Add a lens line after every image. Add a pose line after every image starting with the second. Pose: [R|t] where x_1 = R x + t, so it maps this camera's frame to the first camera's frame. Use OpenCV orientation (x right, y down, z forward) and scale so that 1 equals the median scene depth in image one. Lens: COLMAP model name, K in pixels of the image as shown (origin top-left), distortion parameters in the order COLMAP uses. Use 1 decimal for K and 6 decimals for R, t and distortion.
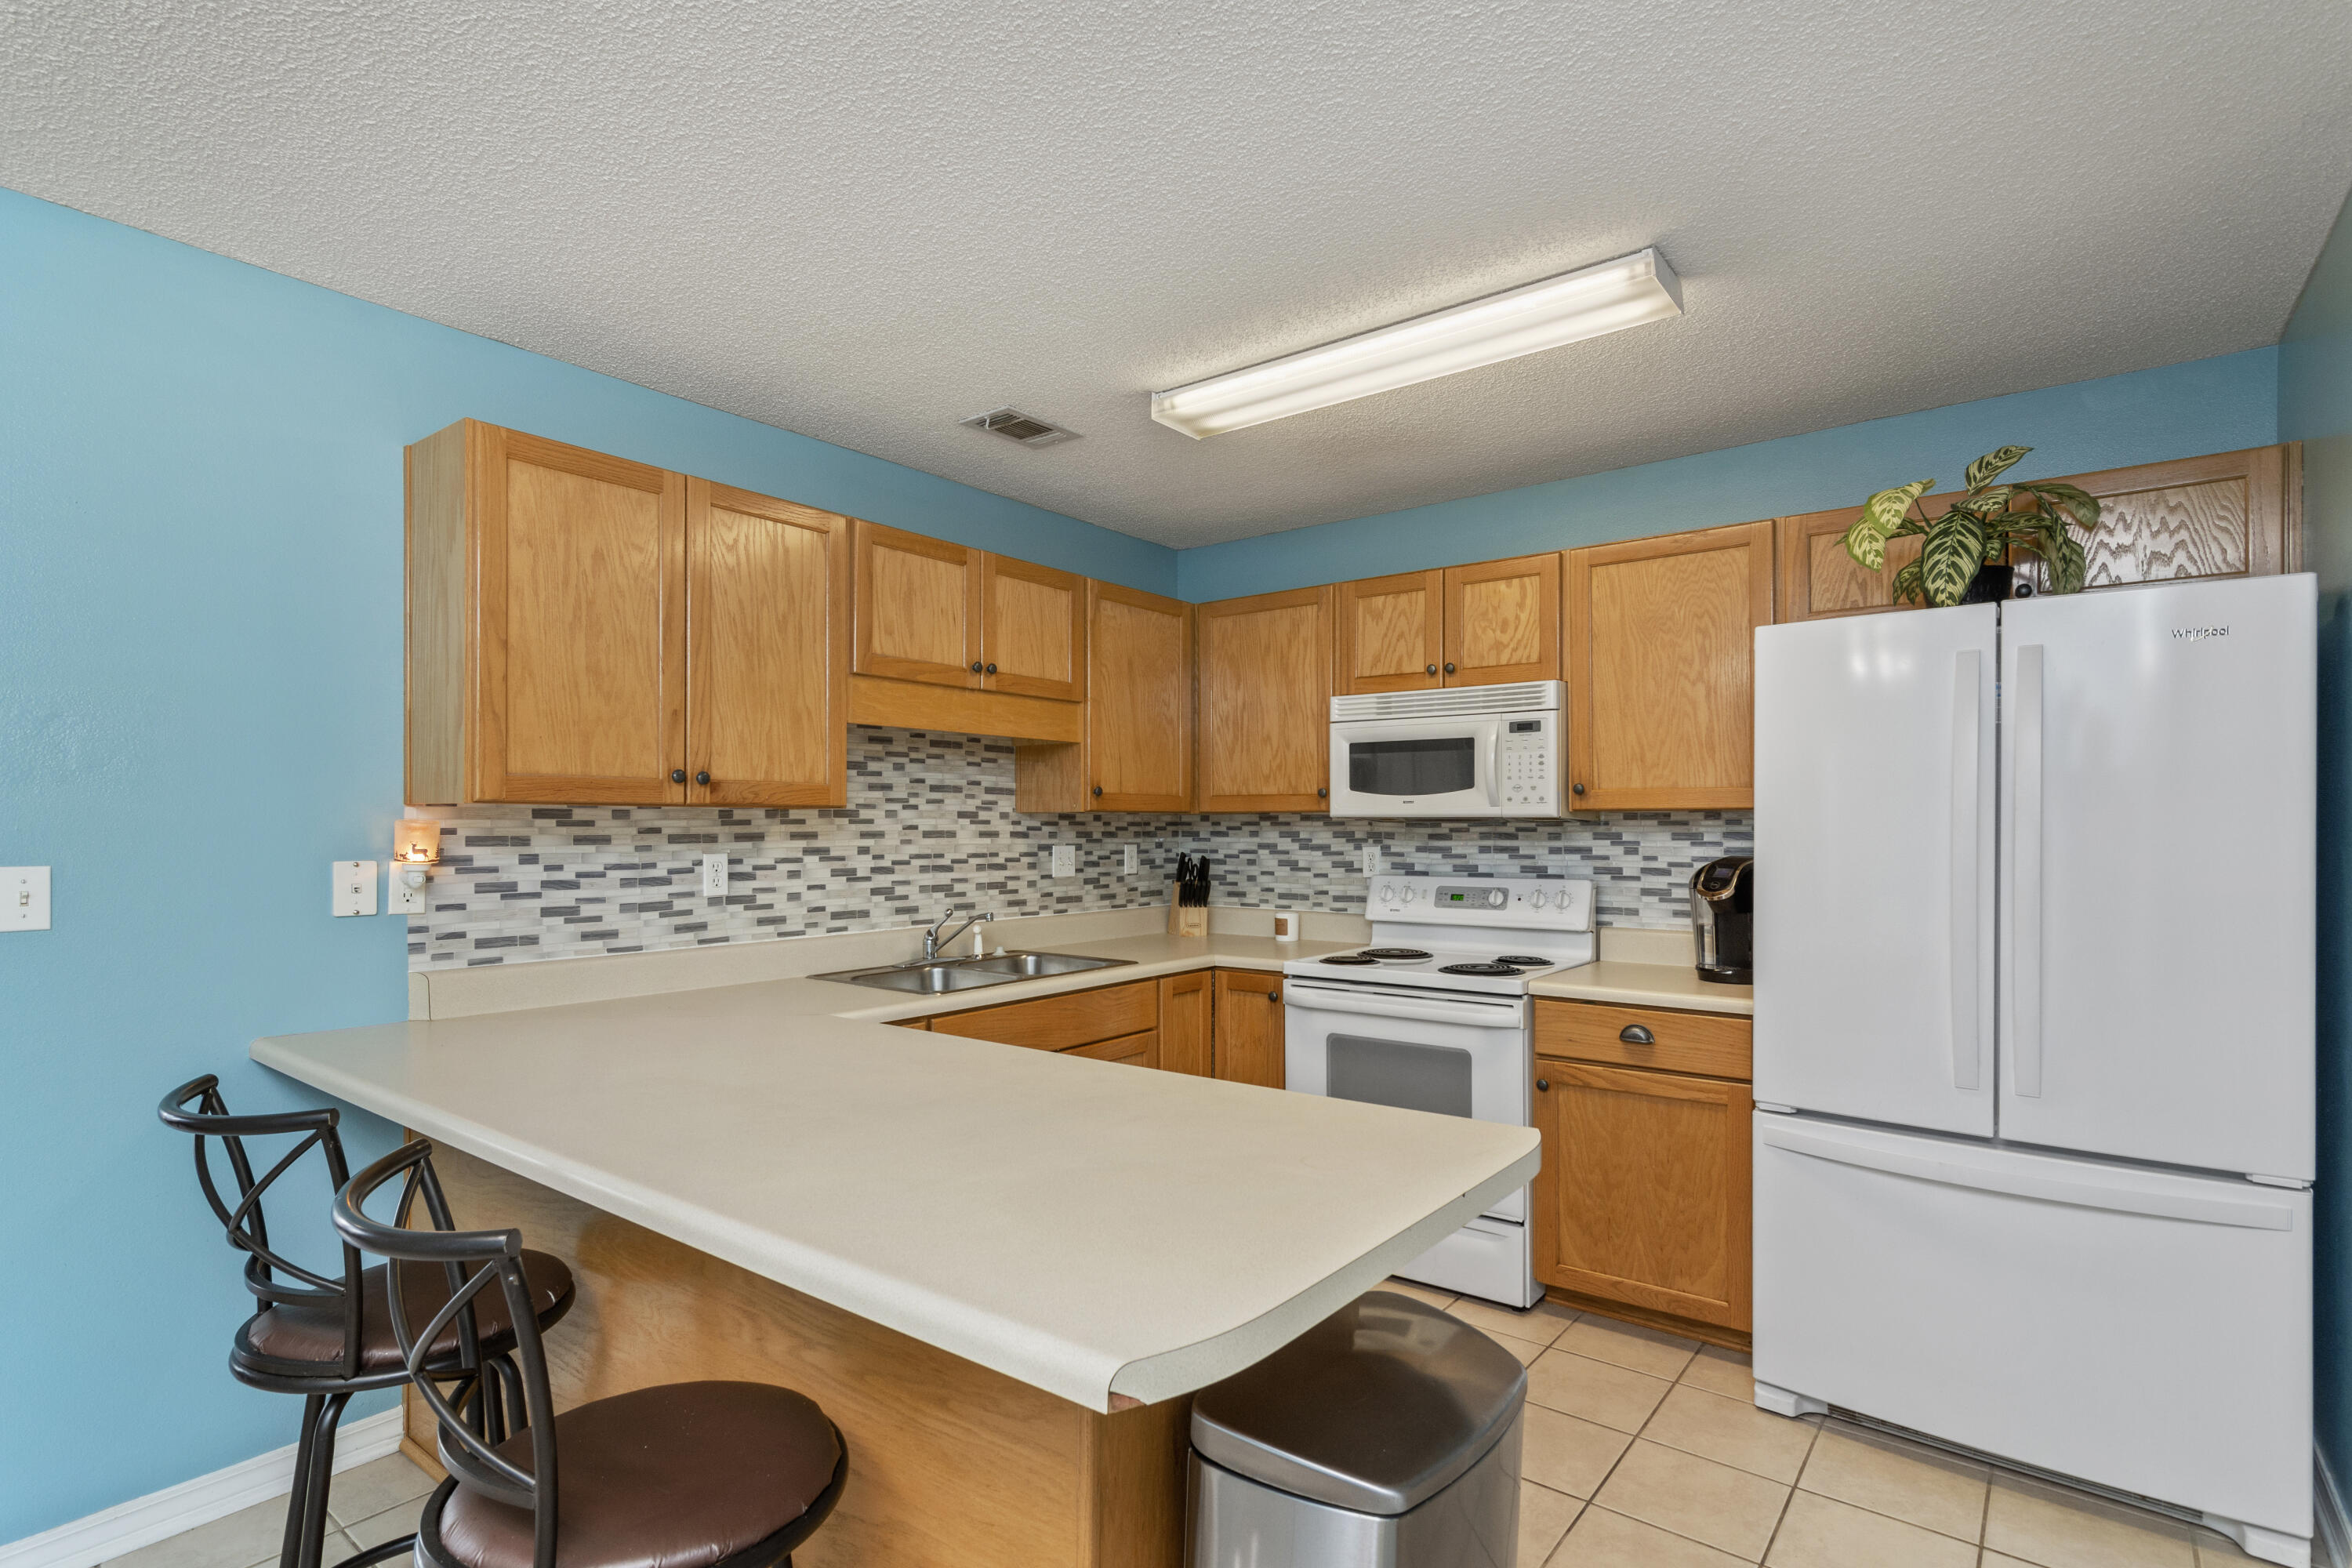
lens RADIAL K [[1132.5, 0, 1185.5], [0, 1132.5, 824.8], [0, 0, 1]] dist [-0.002605, -0.000466]
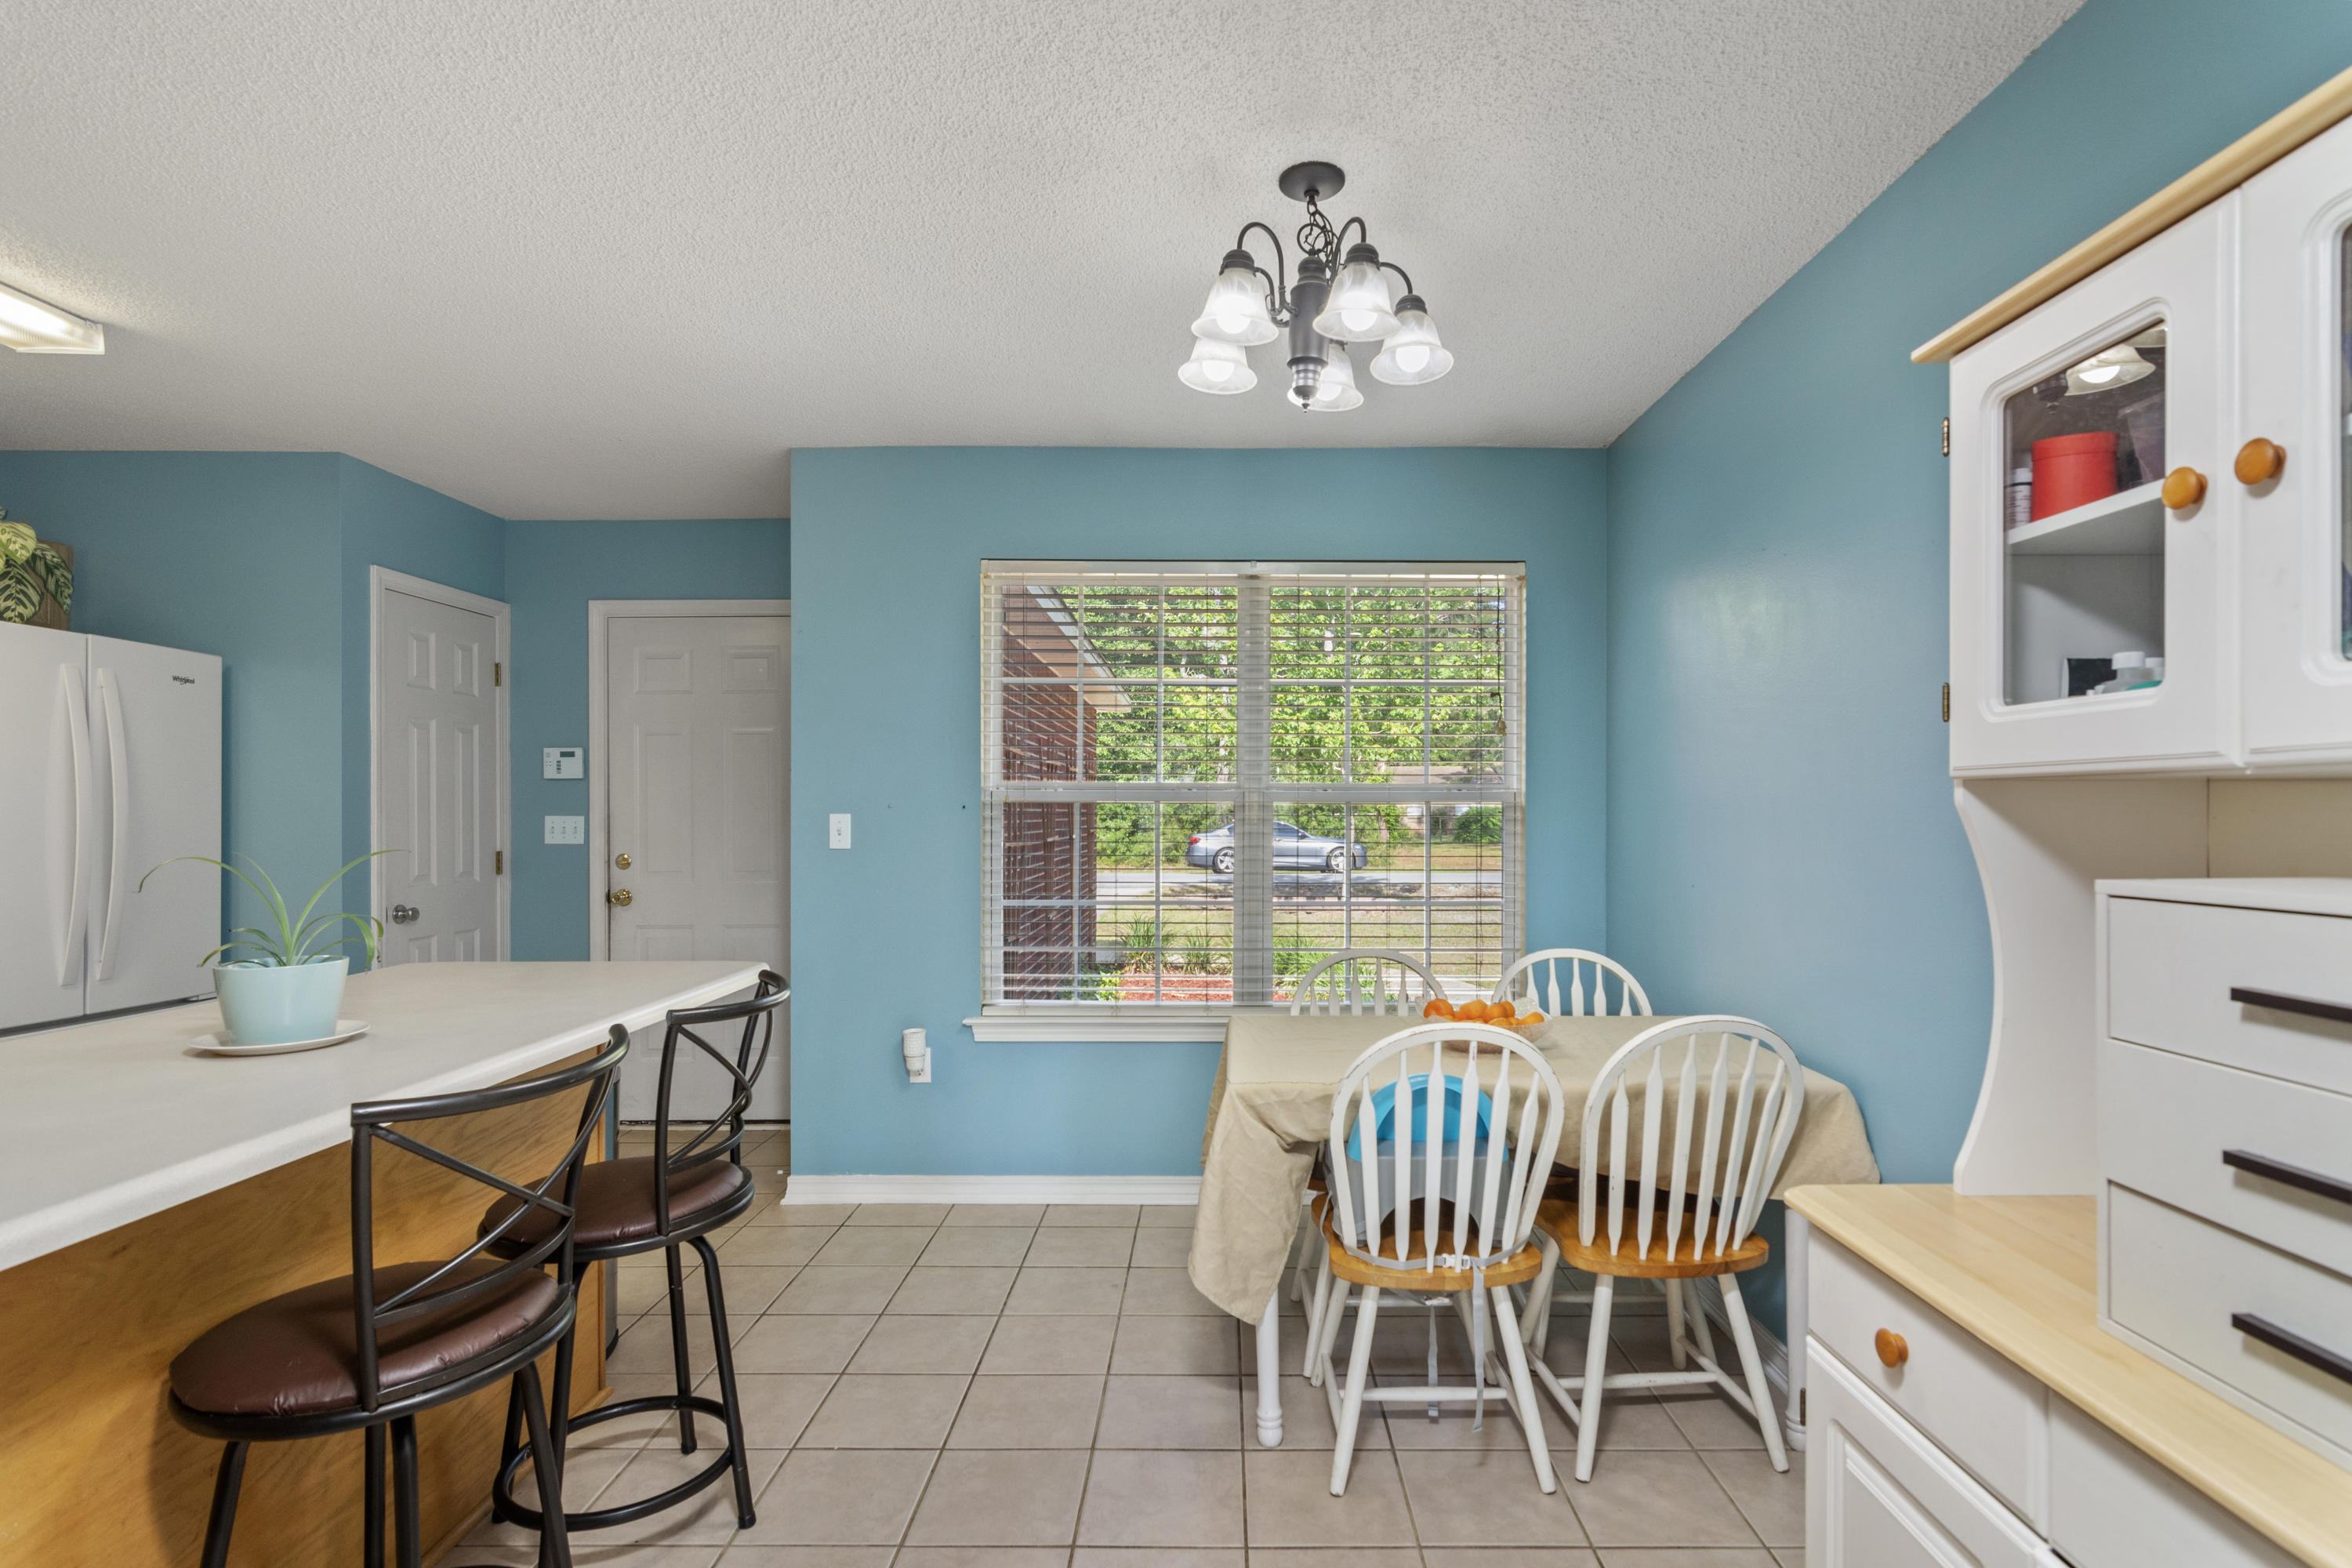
lens RADIAL K [[1149.9, 0, 1180.2], [0, 1149.9, 825.2], [0, 0, 1]] dist [-0.001274, -0.000130]
pose [[-0.588116, -0.009335, 0.808723, -0.824899], [-0.004152, 0.999955, 0.008523, 0.015489], [-0.808766, 0.001655, -0.588128, 0.487588]]
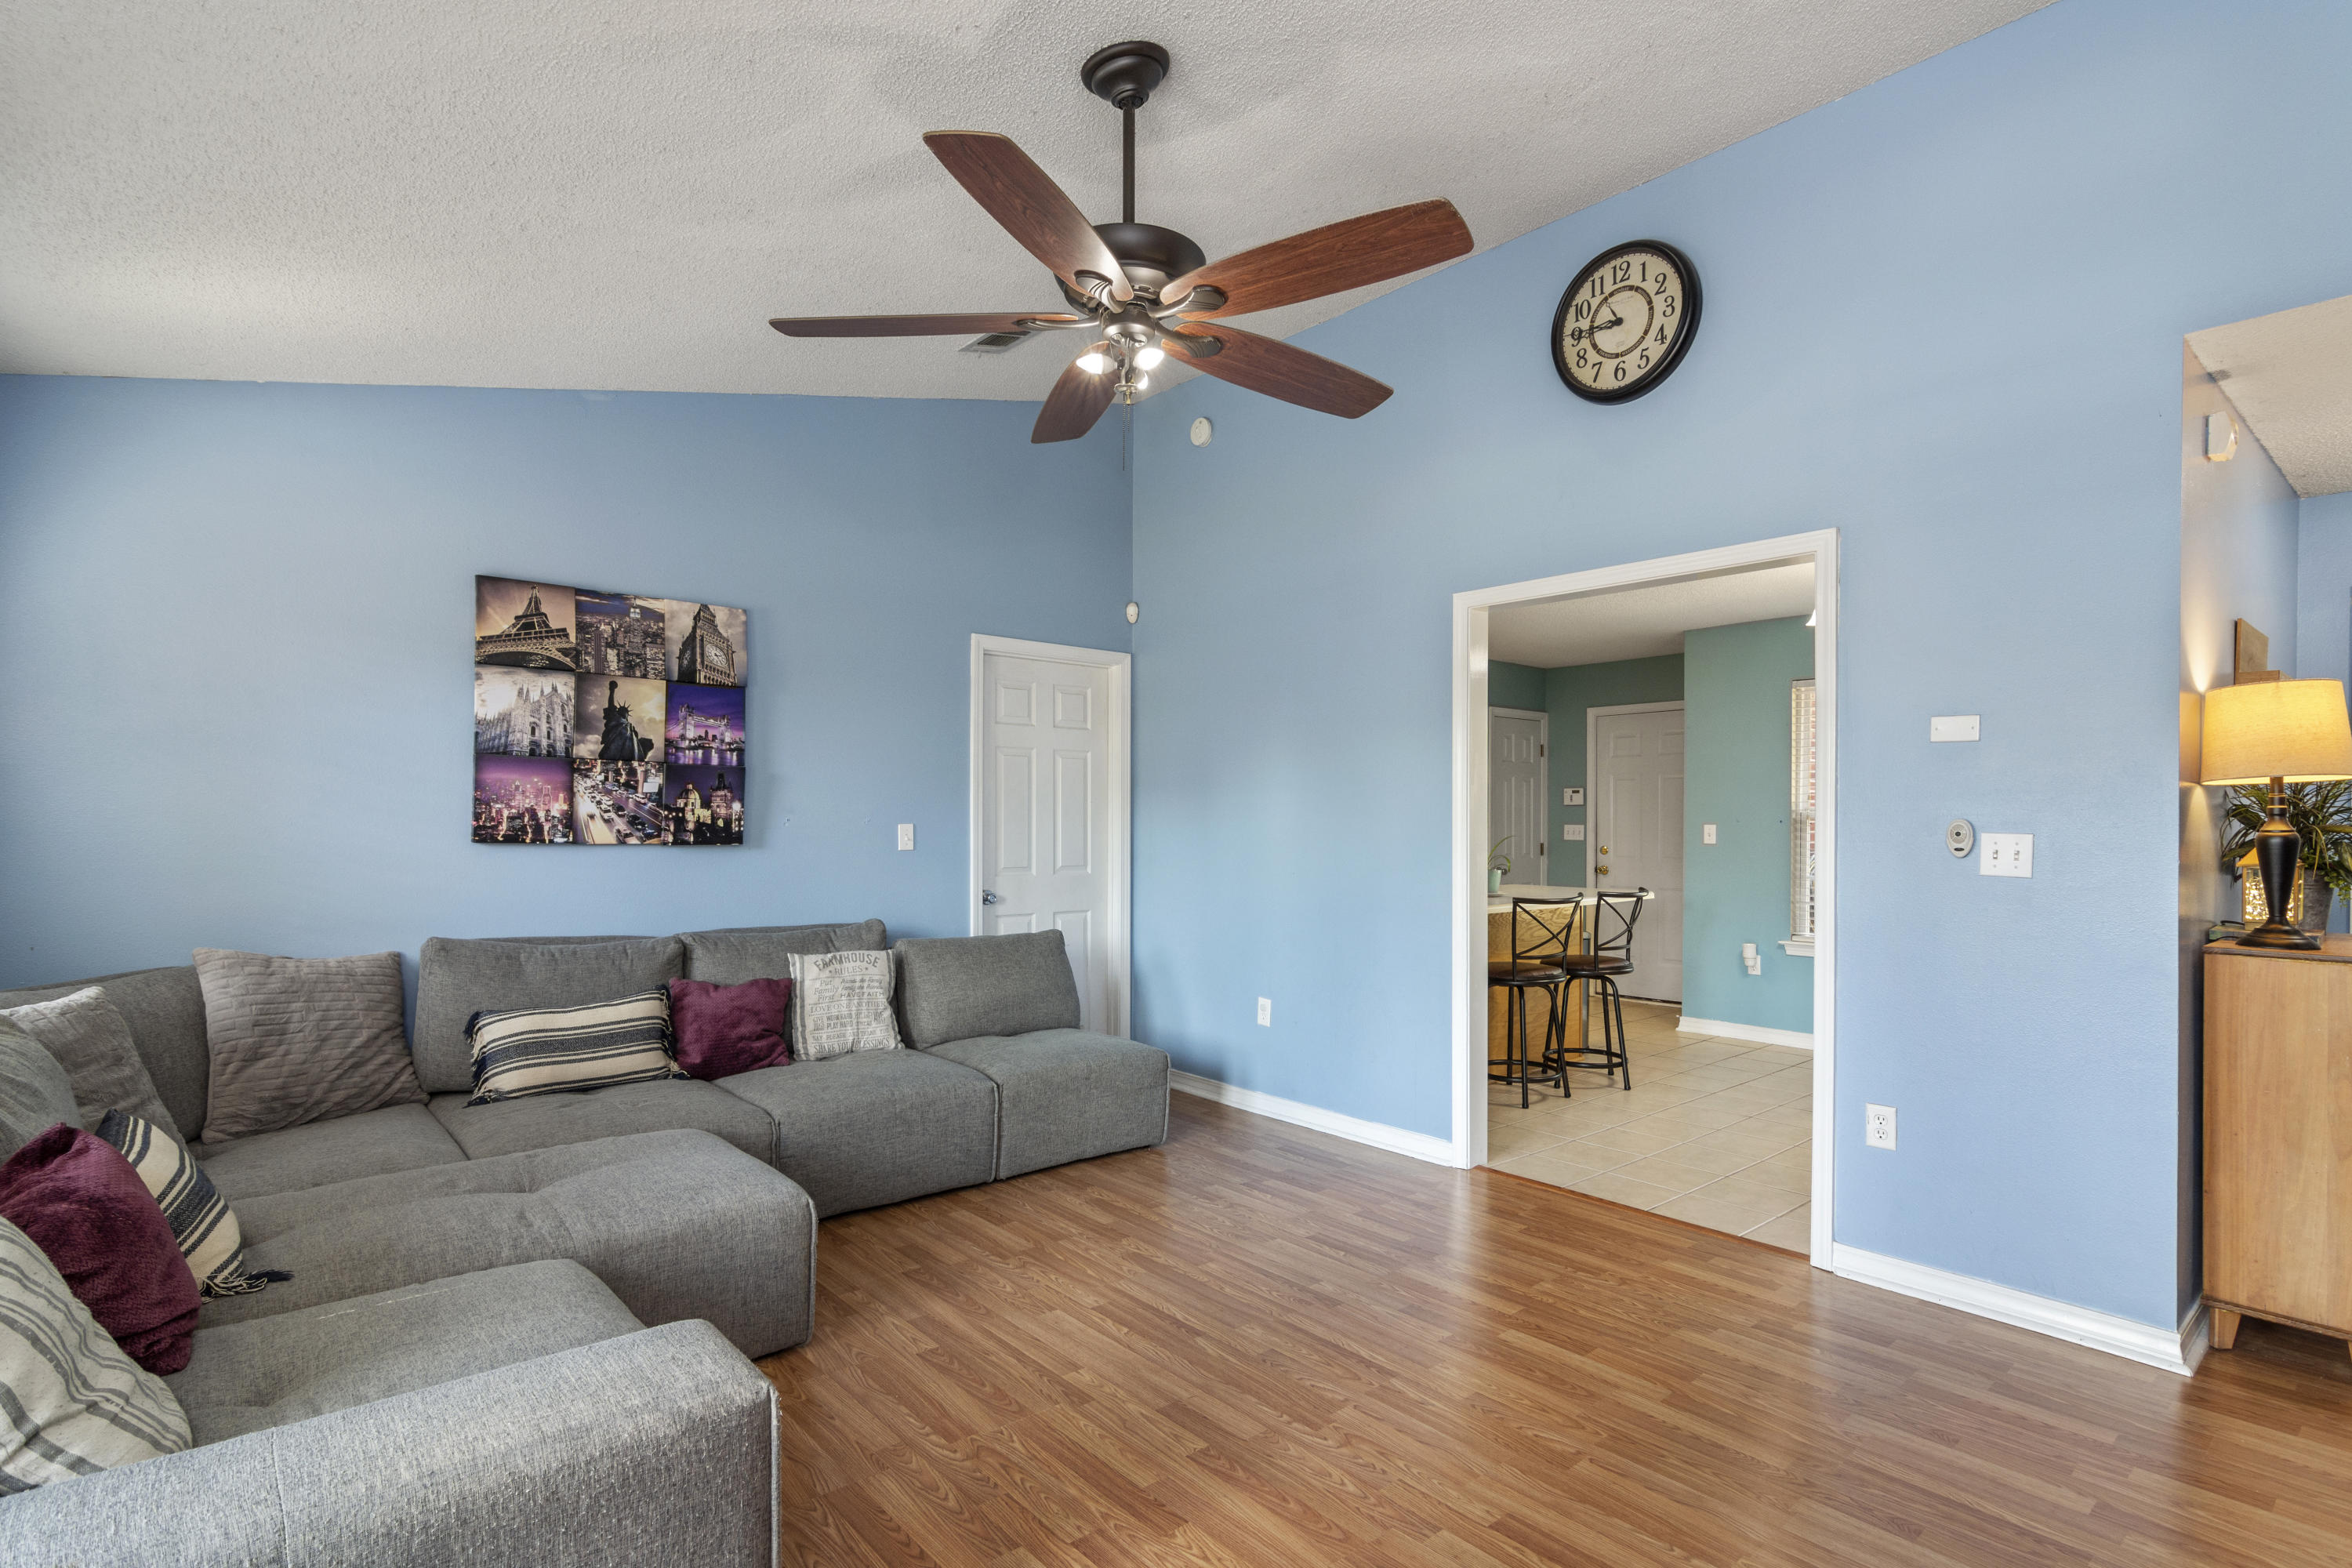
lens RADIAL K [[1149.9, 0, 1180.2], [0, 1149.9, 825.2], [0, 0, 1]] dist [-0.001274, -0.000130]
pose [[0.202404, -0.006539, 0.979280, -1.921111], [-0.004595, 0.999960, 0.007627, 0.004760], [-0.979291, -0.006044, 0.202366, 0.610326]]
